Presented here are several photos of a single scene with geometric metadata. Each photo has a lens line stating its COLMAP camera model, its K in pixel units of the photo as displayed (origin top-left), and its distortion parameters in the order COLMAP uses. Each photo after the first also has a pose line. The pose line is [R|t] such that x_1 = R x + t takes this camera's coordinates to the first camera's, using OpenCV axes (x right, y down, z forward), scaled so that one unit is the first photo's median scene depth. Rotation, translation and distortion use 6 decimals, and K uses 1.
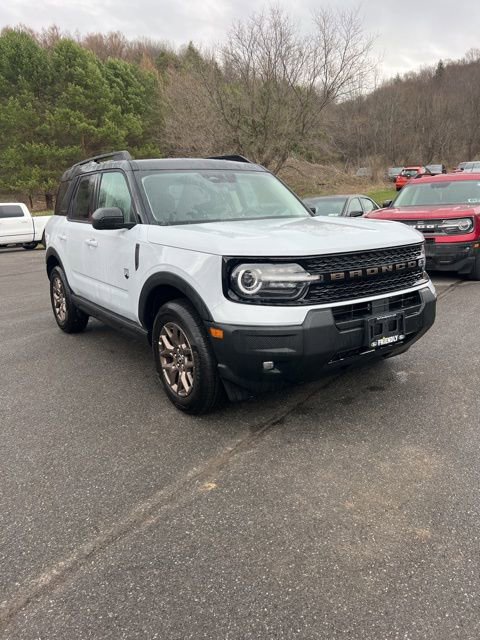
lens RADIAL K [[484.9, 0, 240.0], [0, 484.9, 320.0], [0, 0, 1]] dist [0.044295, -0.049288]
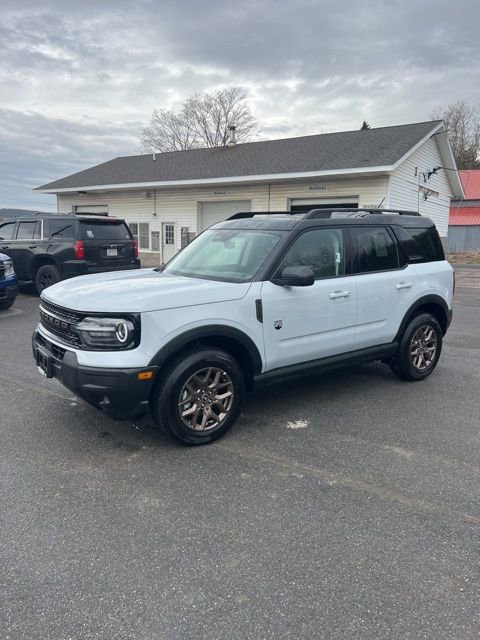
lens RADIAL K [[484.1, 0, 235.1], [0, 484.1, 319.1], [0, 0, 1]] dist [0.044415, -0.048700]
pose [[0.004675, 0.219016, -0.975710, 1.326929], [-0.237680, 0.948003, 0.211658, -0.420926], [0.971332, 0.230917, 0.056487, 1.190503]]
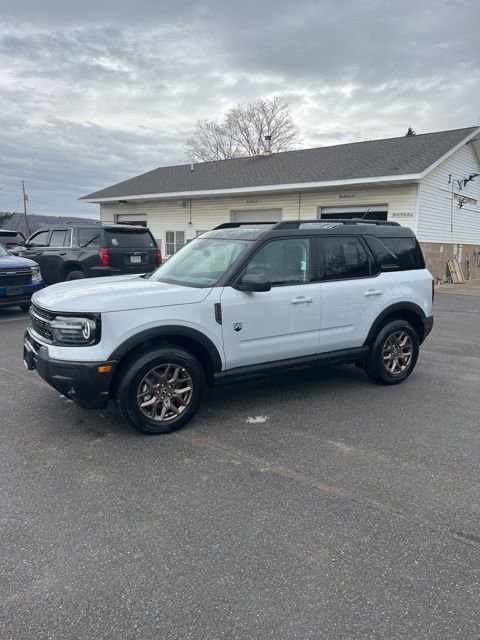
lens RADIAL K [[484.9, 0, 240.0], [0, 484.9, 320.0], [0, 0, 1]] dist [0.044295, -0.049288]
pose [[-0.083959, 0.205605, -0.975027, 1.424933], [-0.234802, 0.946848, 0.219881, -0.482545], [0.968411, 0.247399, -0.031220, 1.398713]]
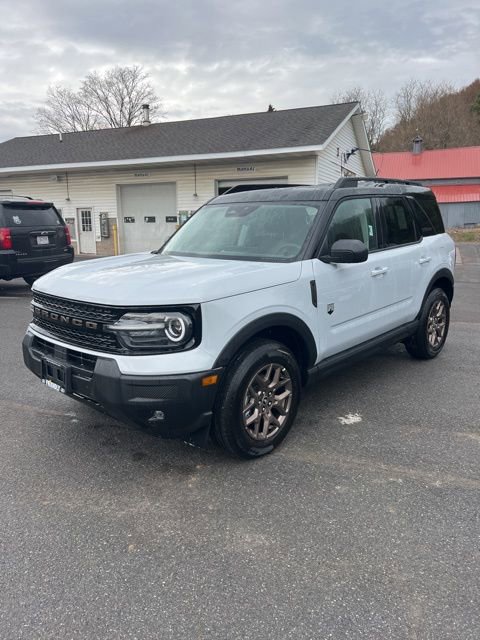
lens RADIAL K [[484.1, 0, 235.1], [0, 484.1, 319.1], [0, 0, 1]] dist [0.044415, -0.048700]
pose [[0.201350, 0.239405, -0.949812, 1.129809], [-0.217062, 0.956469, 0.195068, -0.321829], [0.955166, 0.166891, 0.244551, 0.927066]]
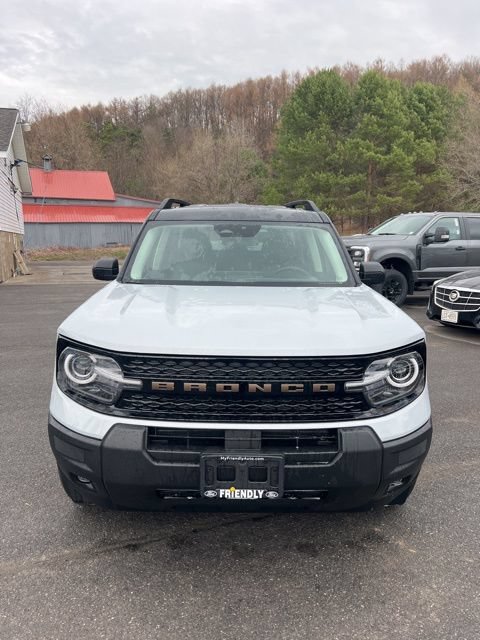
lens RADIAL K [[484.9, 0, 240.0], [0, 484.9, 320.0], [0, 0, 1]] dist [0.044295, -0.049288]
pose [[0.824940, 0.147079, -0.545749, 0.538153], [-0.171995, 0.985083, 0.005496, -0.167889], [0.538417, 0.089332, 0.837930, 0.350308]]
